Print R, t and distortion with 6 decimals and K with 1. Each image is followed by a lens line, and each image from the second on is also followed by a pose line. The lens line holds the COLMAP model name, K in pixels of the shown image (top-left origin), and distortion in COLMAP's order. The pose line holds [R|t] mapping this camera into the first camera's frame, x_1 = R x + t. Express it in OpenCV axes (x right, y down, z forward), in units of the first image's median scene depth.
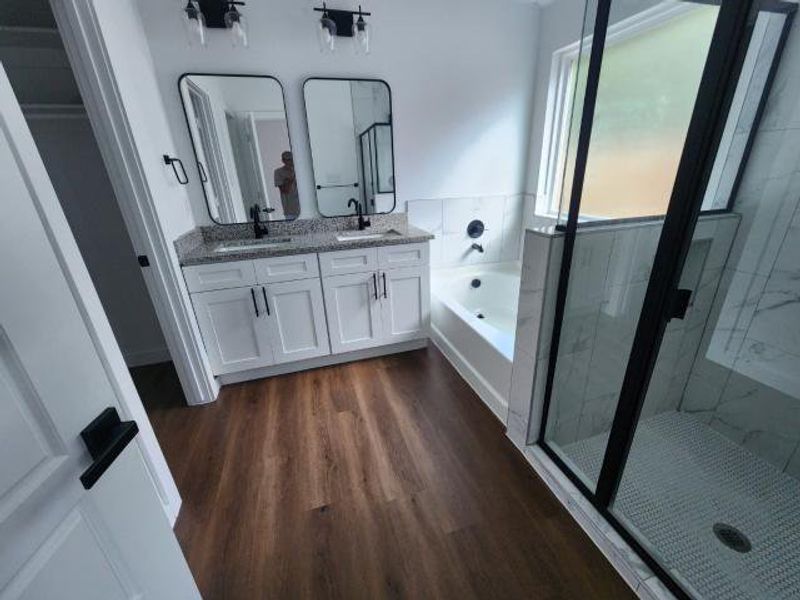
lens RADIAL K [[331.3, 0, 400.0], [0, 331.3, 300.0], [0, 0, 1]] dist [0.000458, 0.000486]
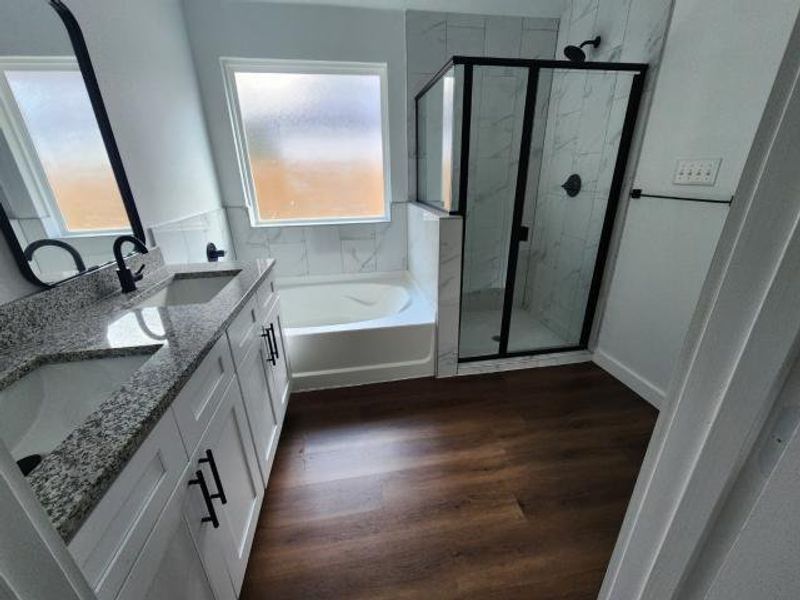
lens RADIAL K [[331.3, 0, 400.0], [0, 331.3, 300.0], [0, 0, 1]] dist [0.000458, 0.000486]
pose [[0.143295, -0.339378, 0.929671, -0.973573], [0.375487, 0.887774, 0.266208, -0.323419], [-0.915683, 0.310933, 0.254646, 0.851692]]
